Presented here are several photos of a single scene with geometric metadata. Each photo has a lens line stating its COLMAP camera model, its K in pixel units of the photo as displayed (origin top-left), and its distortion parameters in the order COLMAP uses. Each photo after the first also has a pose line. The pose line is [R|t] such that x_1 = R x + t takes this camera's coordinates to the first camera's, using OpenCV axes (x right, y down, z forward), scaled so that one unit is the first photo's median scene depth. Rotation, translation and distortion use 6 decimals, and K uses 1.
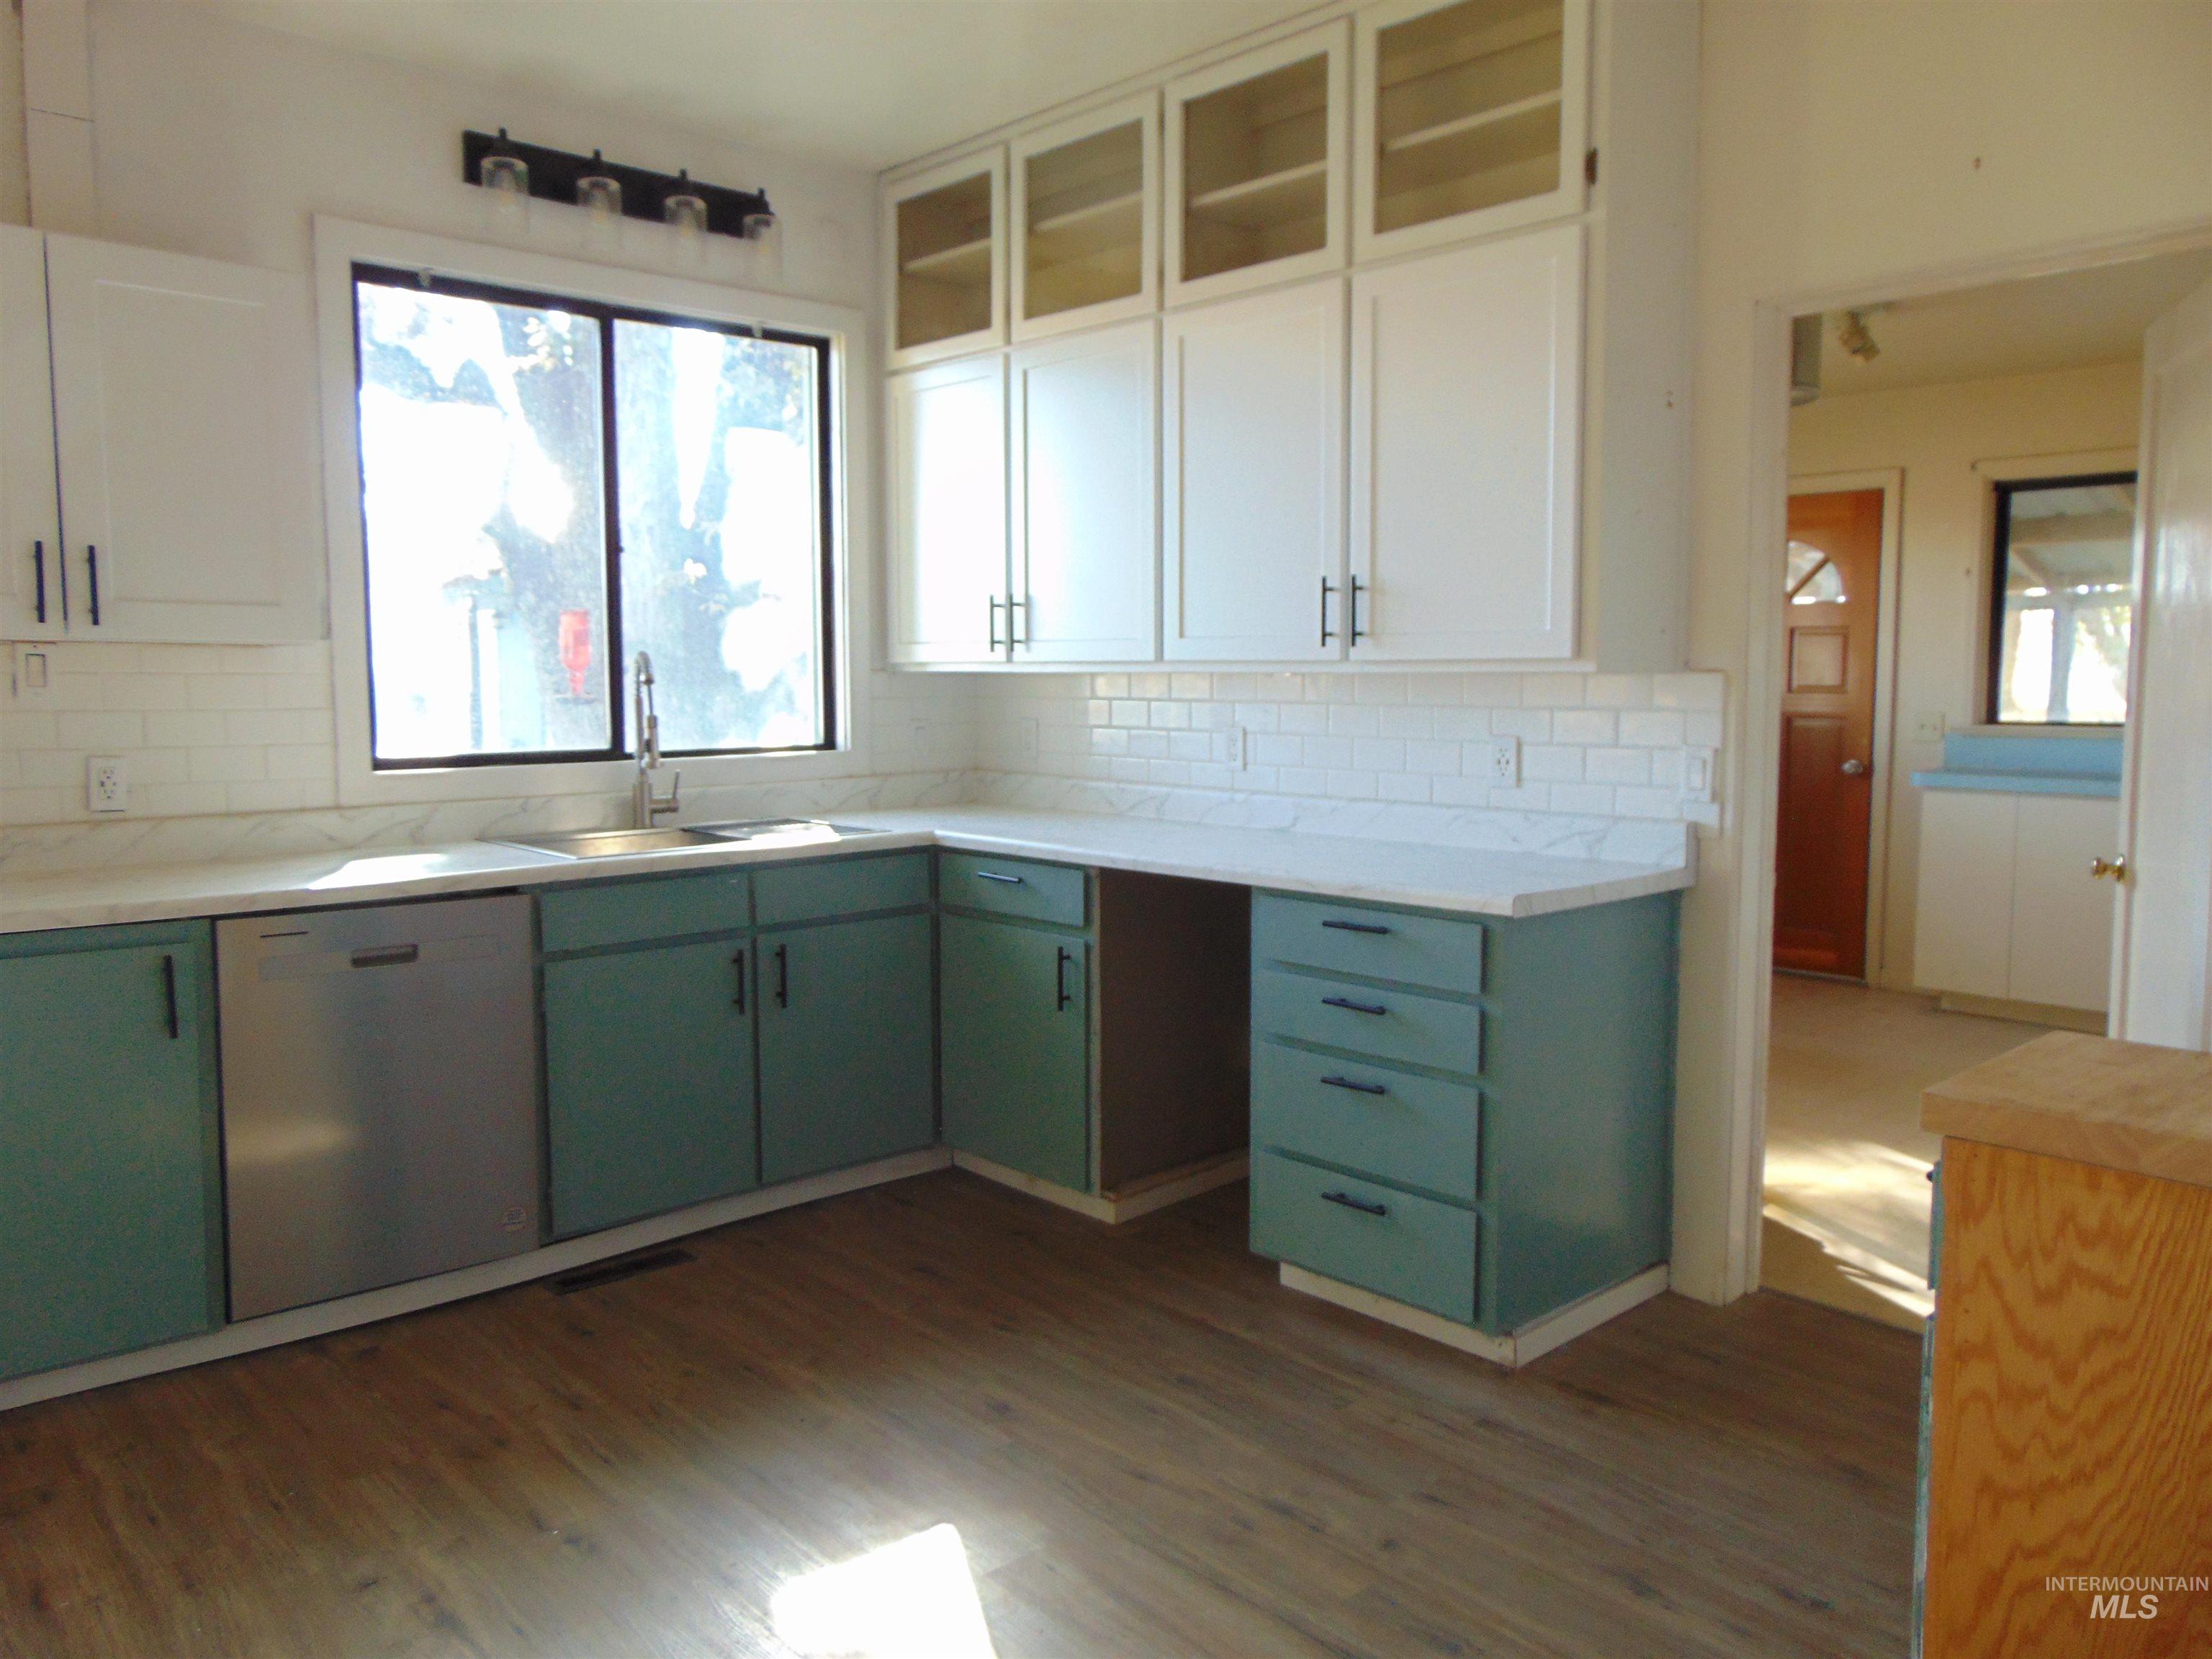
lens RADIAL K [[1636.1, 0, 1106.0], [0, 1636.1, 829.5], [0, 0, 1]] dist [-0.022418, 0.059888]
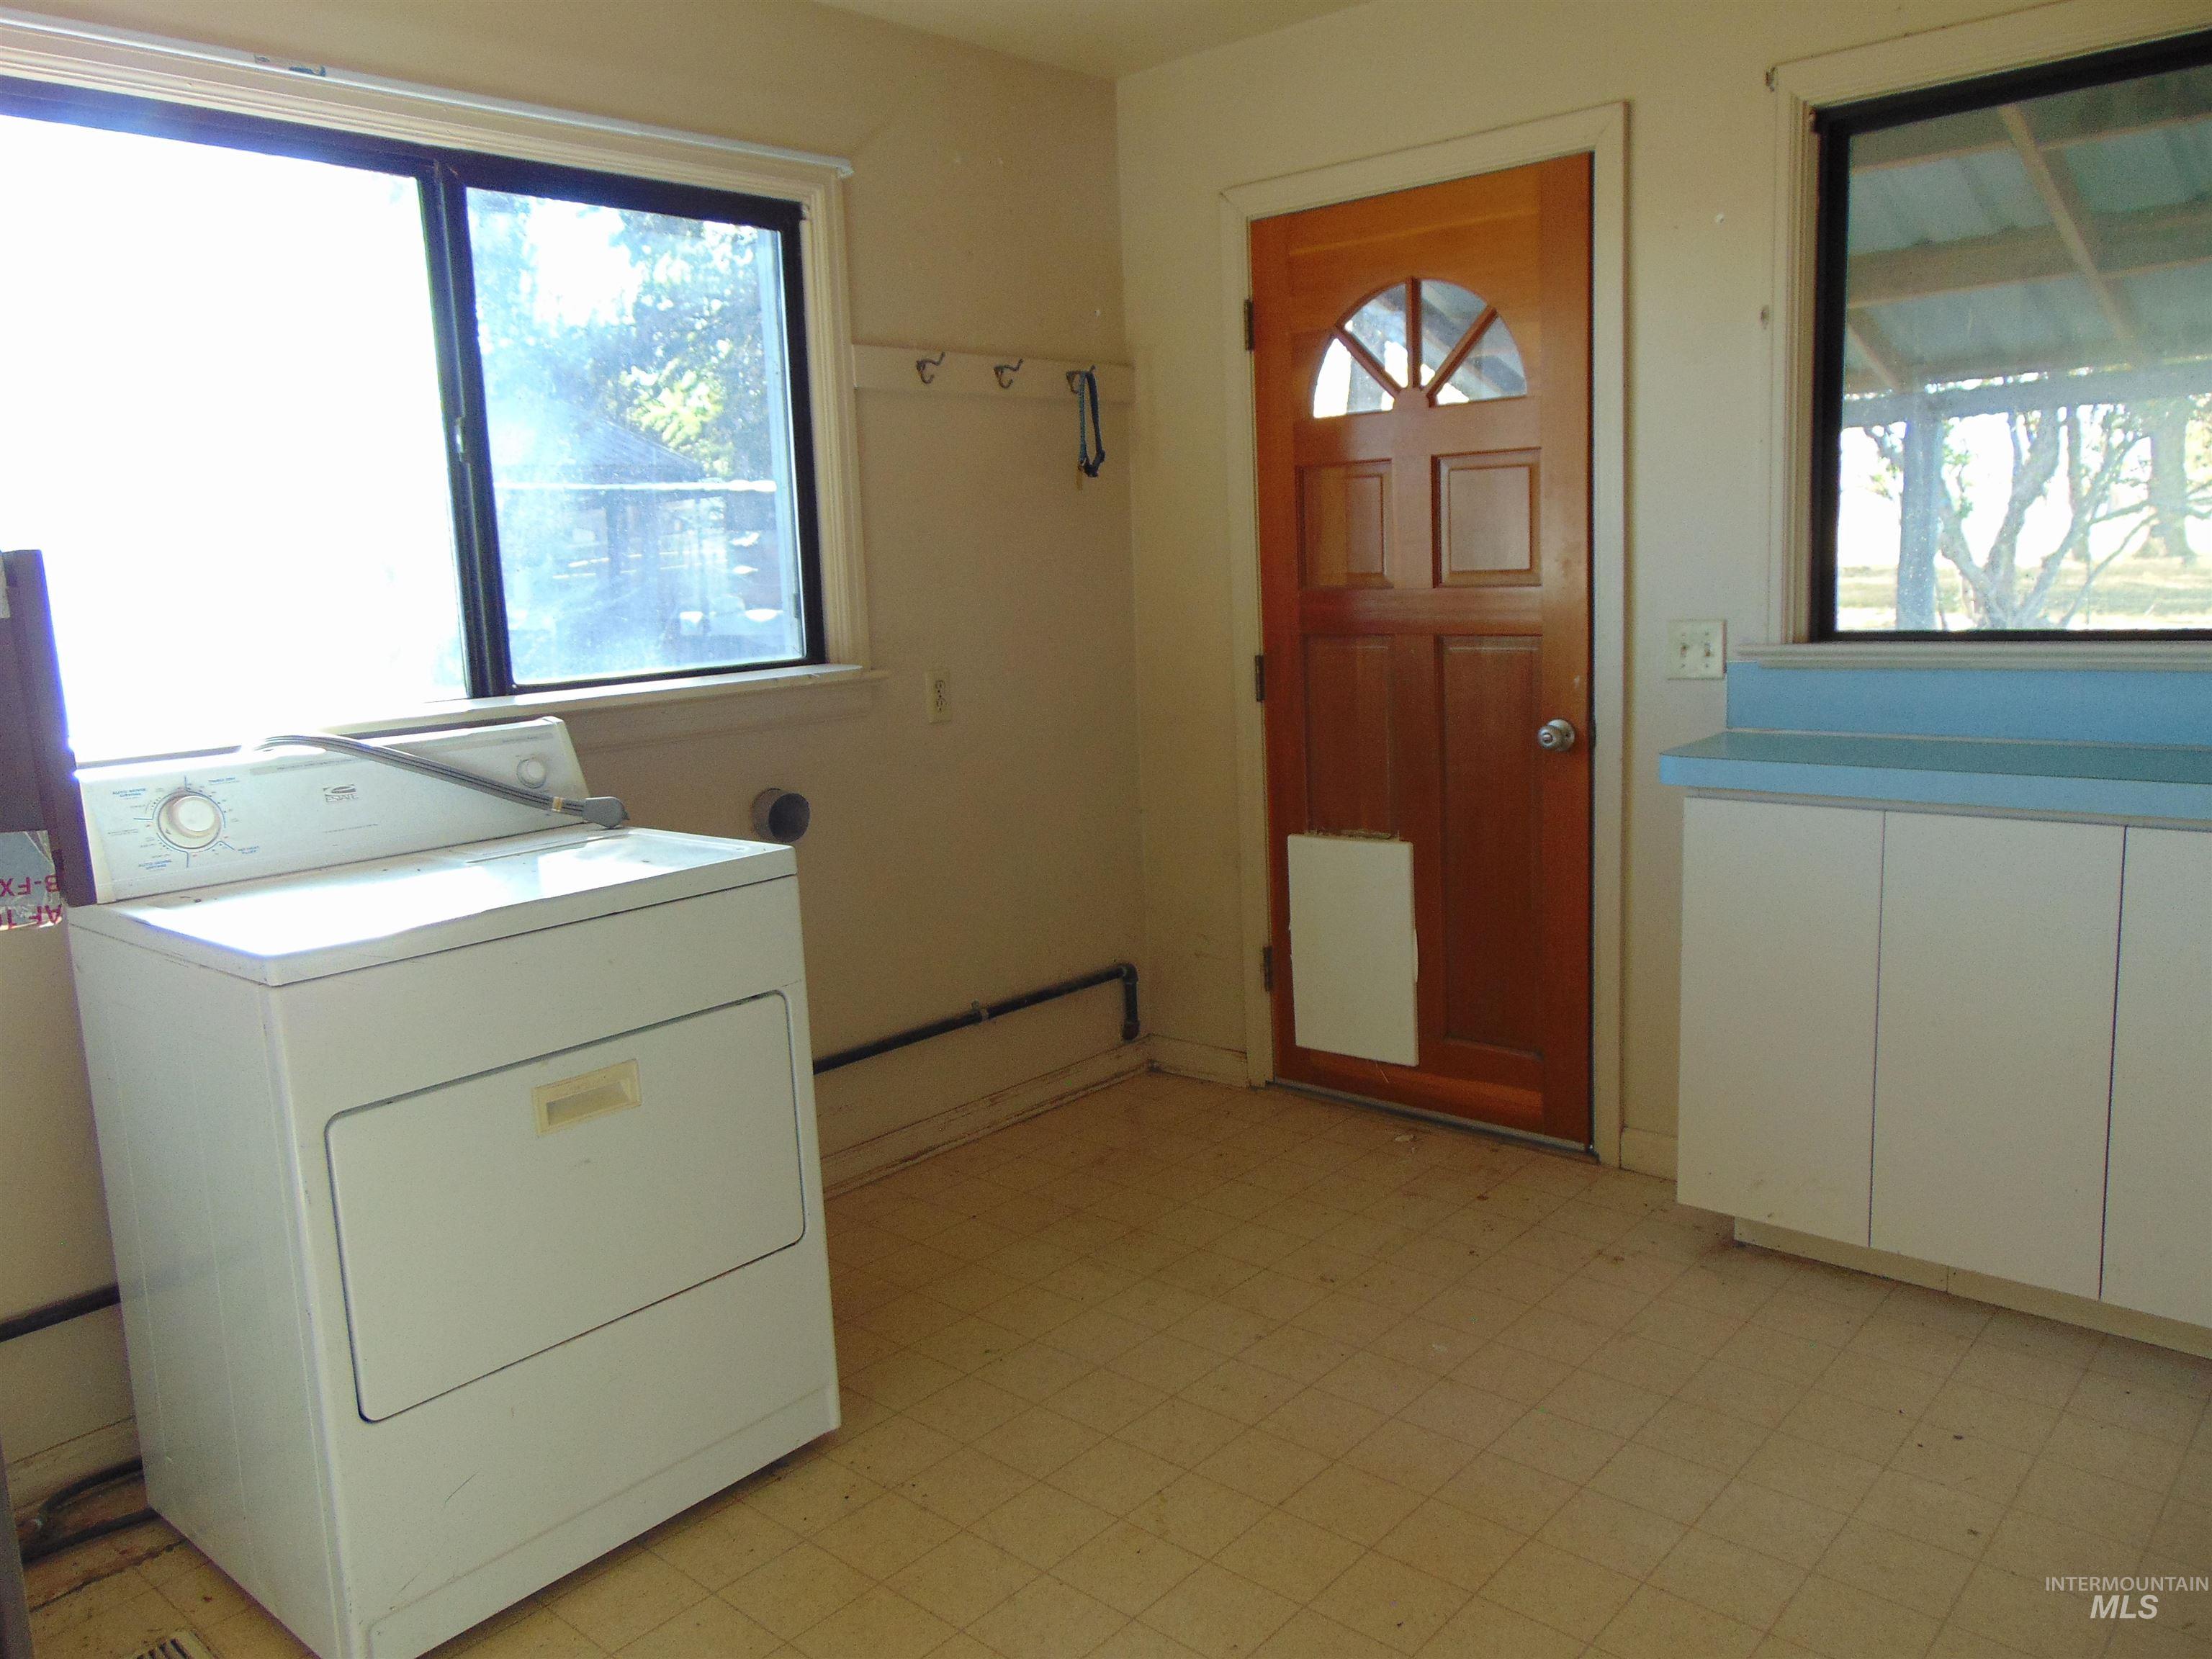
lens RADIAL K [[1638.8, 0, 1105.7], [0, 1638.8, 796.7], [0, 0, 1]] dist [-0.007149, -0.001450]
pose [[0.995534, -0.055094, 0.076660, 0.287516], [0.050093, 0.996581, 0.065697, -0.059728], [-0.080018, -0.061564, 0.994890, 0.525958]]
